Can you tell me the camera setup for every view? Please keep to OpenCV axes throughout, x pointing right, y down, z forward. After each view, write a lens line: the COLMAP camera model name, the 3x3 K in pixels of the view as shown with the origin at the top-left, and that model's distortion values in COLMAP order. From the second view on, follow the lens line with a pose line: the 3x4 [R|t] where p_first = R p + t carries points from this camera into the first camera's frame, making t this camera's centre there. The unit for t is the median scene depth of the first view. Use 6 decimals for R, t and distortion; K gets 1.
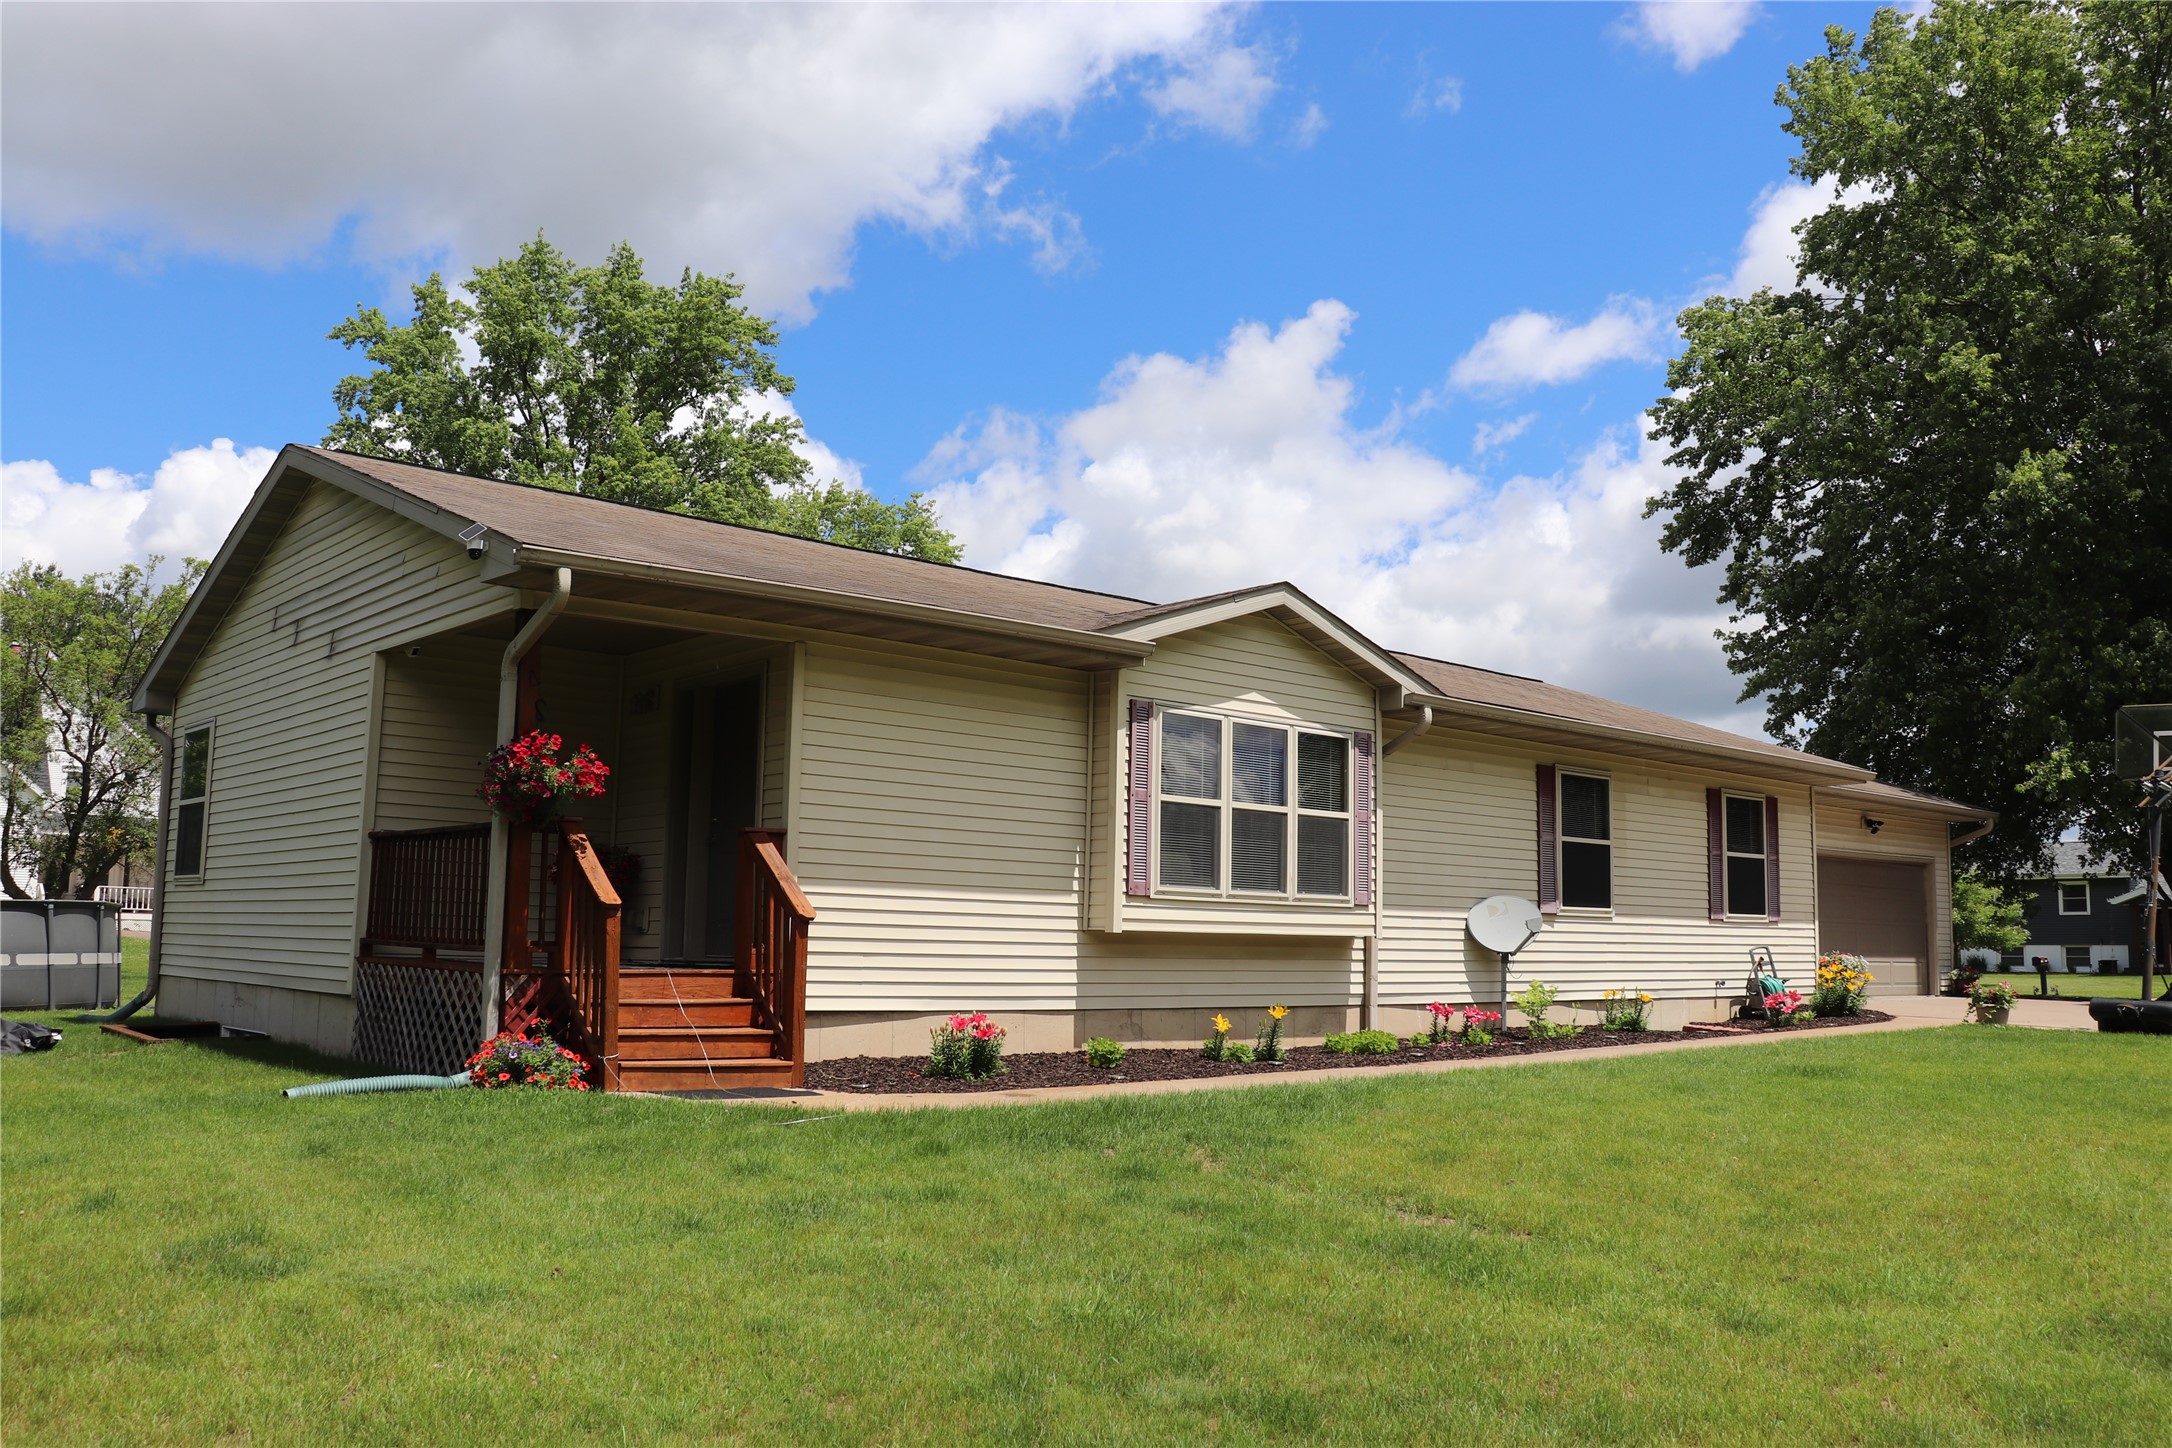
lens RADIAL K [[1783.1, 0, 1094.7], [0, 1783.1, 730.9], [0, 0, 1]] dist [-0.180360, 0.168218]
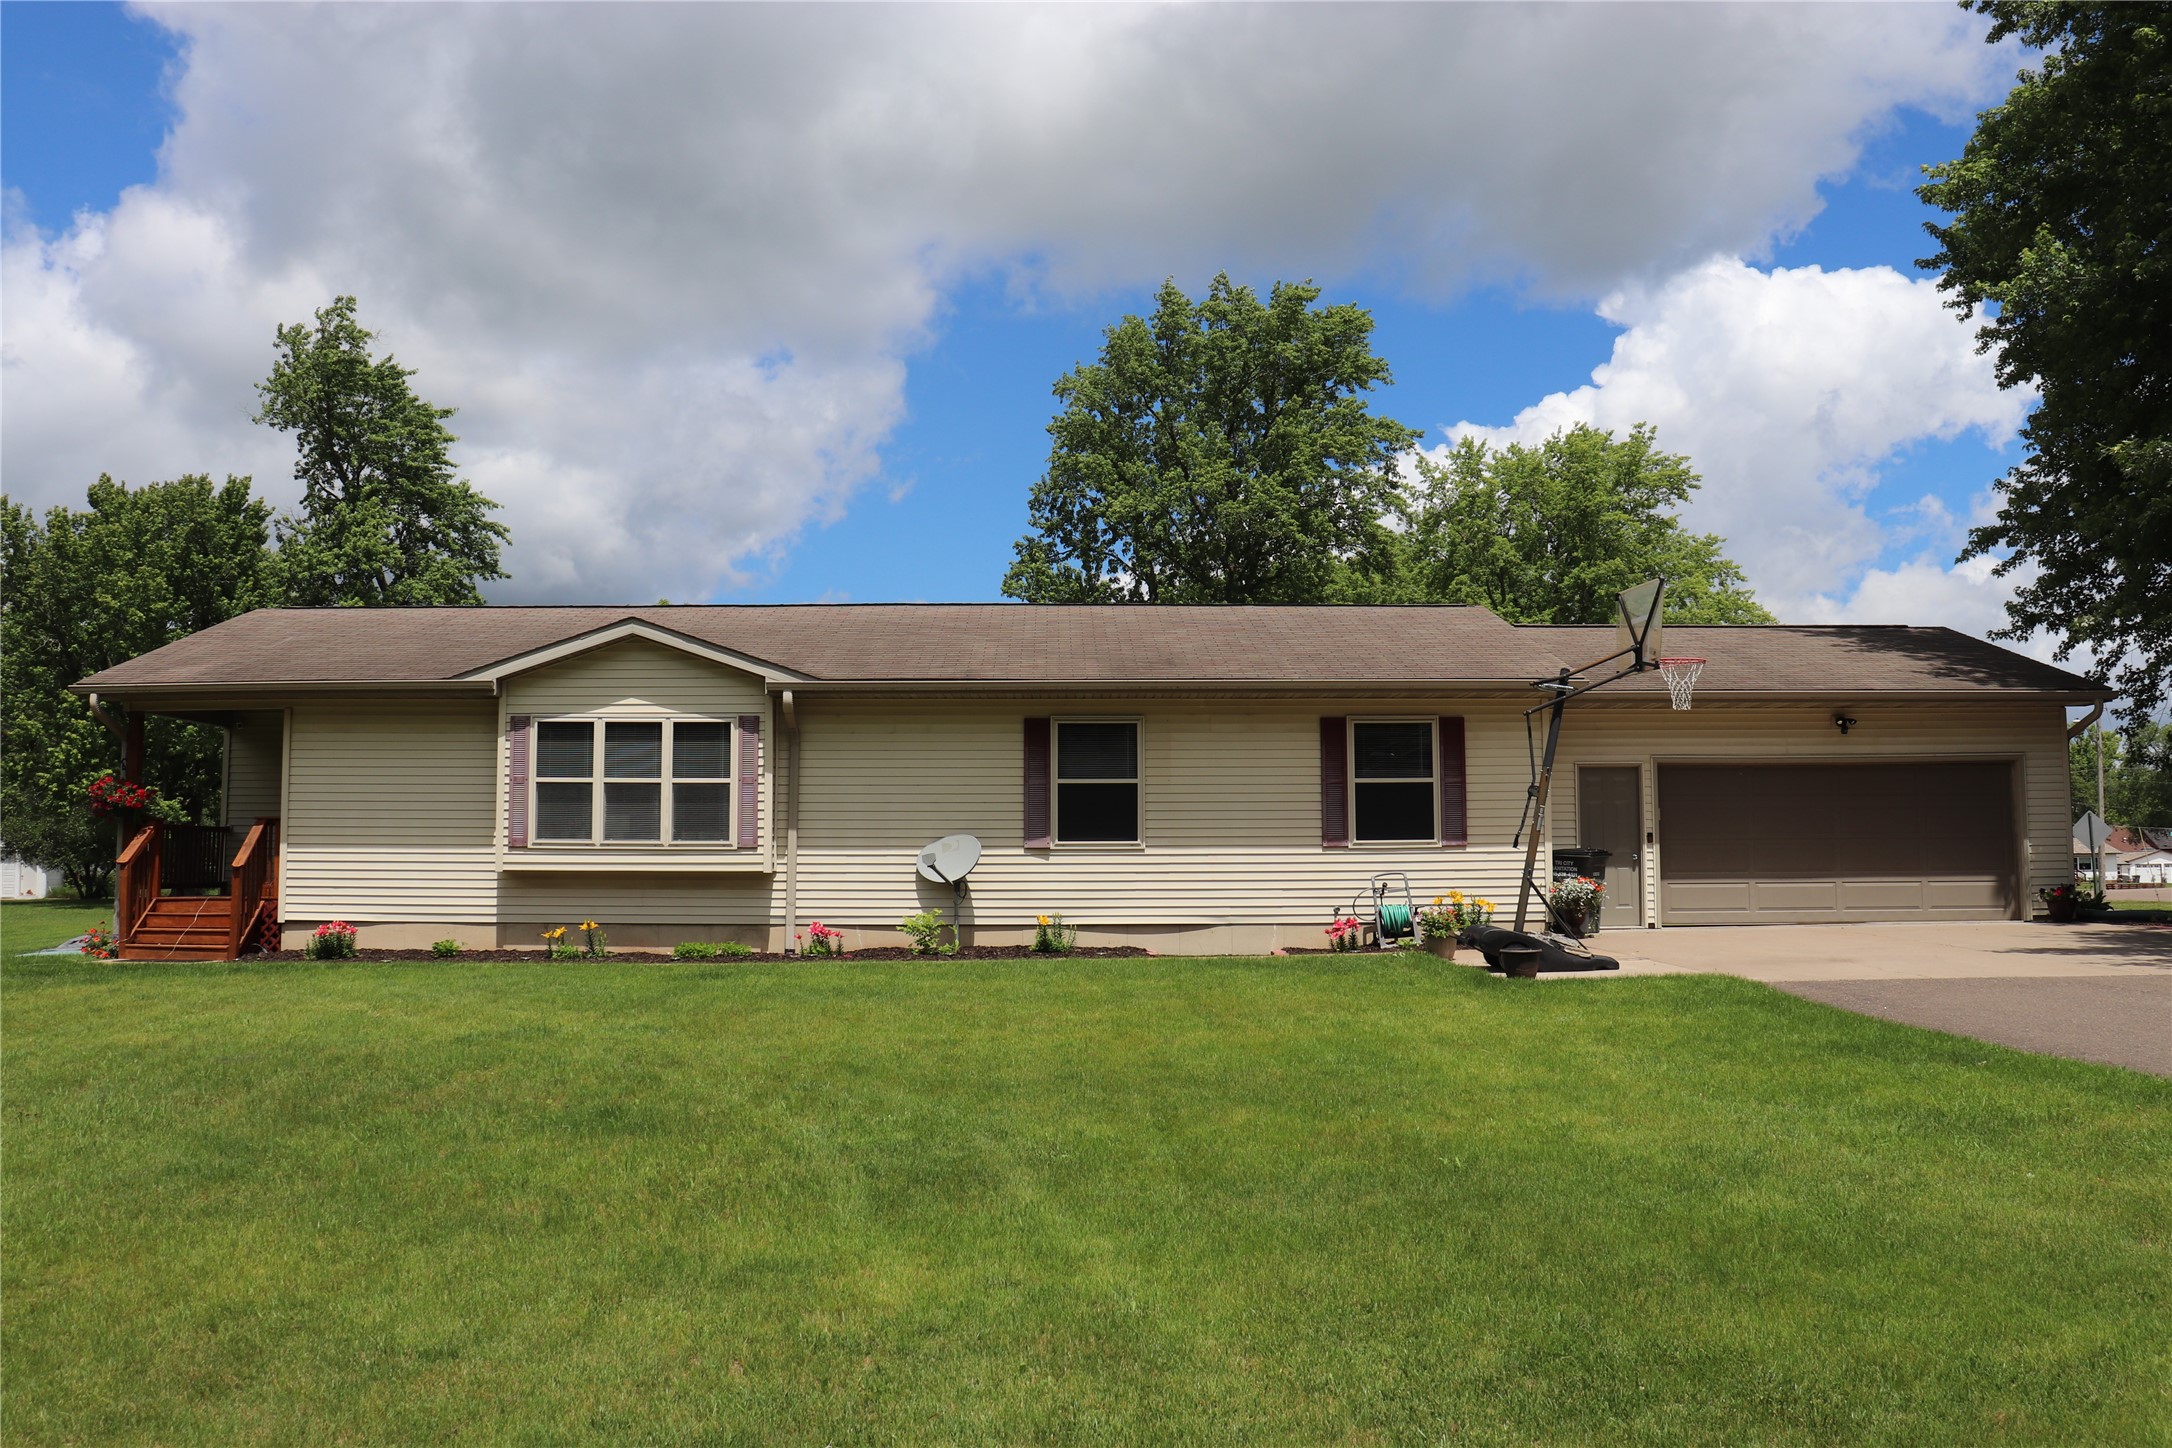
lens RADIAL K [[1800.9, 0, 1086.0], [0, 1800.9, 724.0], [0, 0, 1]] dist [-0.214923, 0.168367]
pose [[0.763022, -0.079274, -0.641493, 1.193314], [0.095380, 0.995395, -0.009559, 0.044017], [0.639297, -0.053892, 0.767069, 0.154406]]
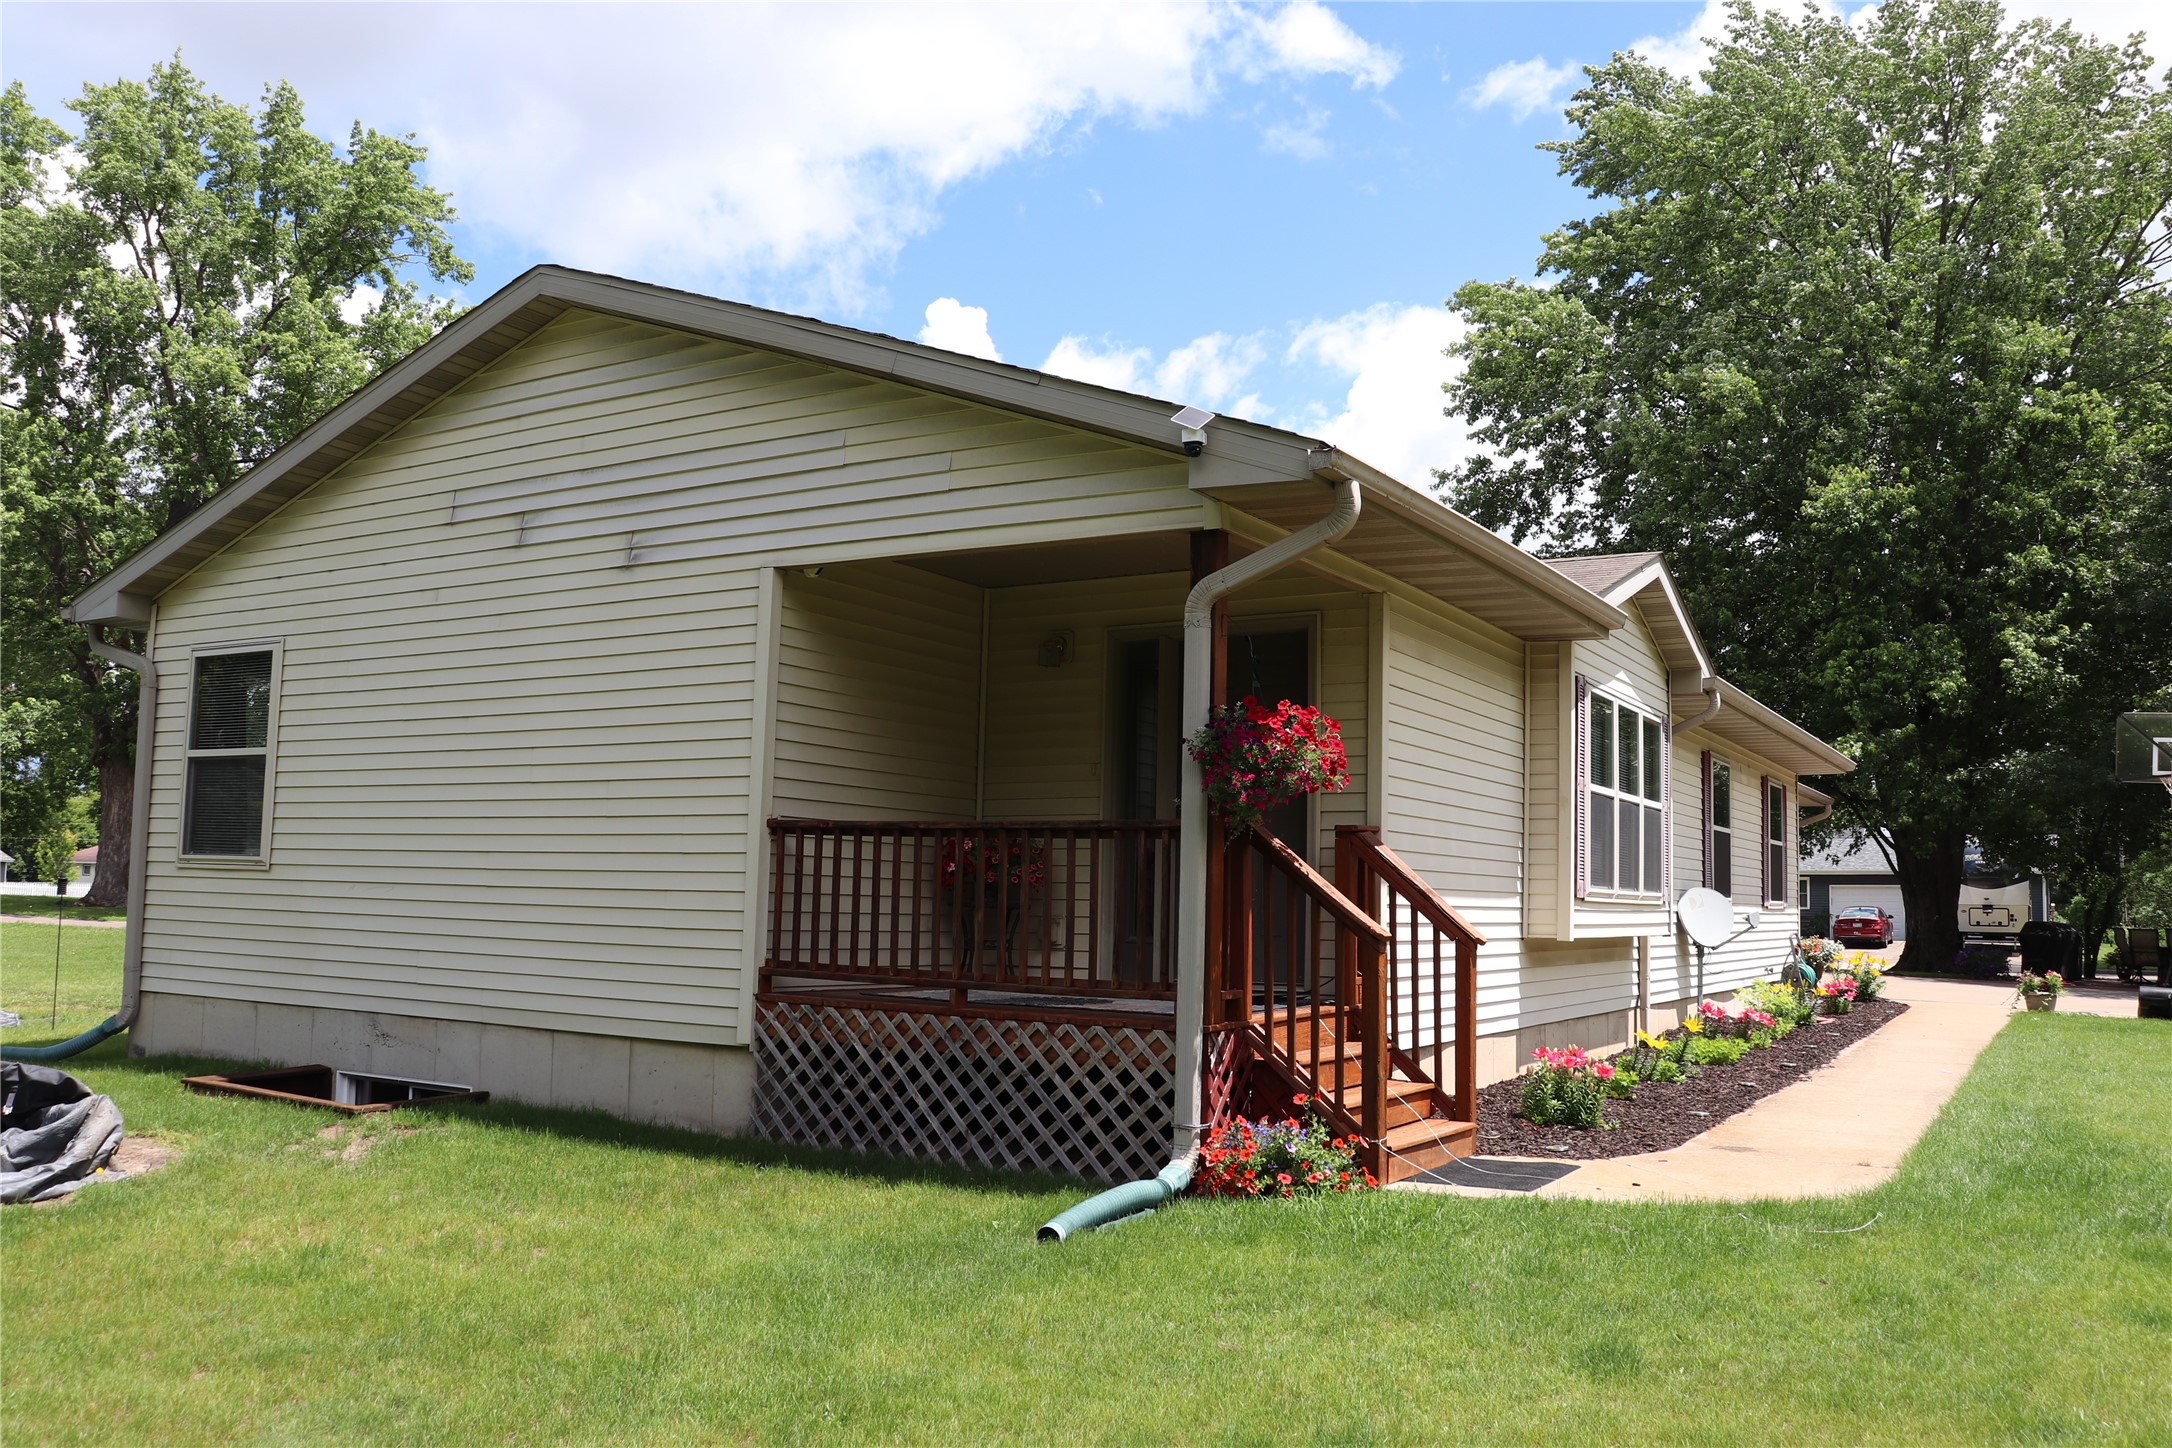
lens RADIAL K [[1783.1, 0, 1094.7], [0, 1783.1, 730.9], [0, 0, 1]] dist [-0.180360, 0.168218]
pose [[0.950638, 0.034007, 0.308433, -0.423469], [-0.043651, 0.998748, 0.024420, -0.001353], [-0.307216, -0.036678, 0.950933, 0.217220]]
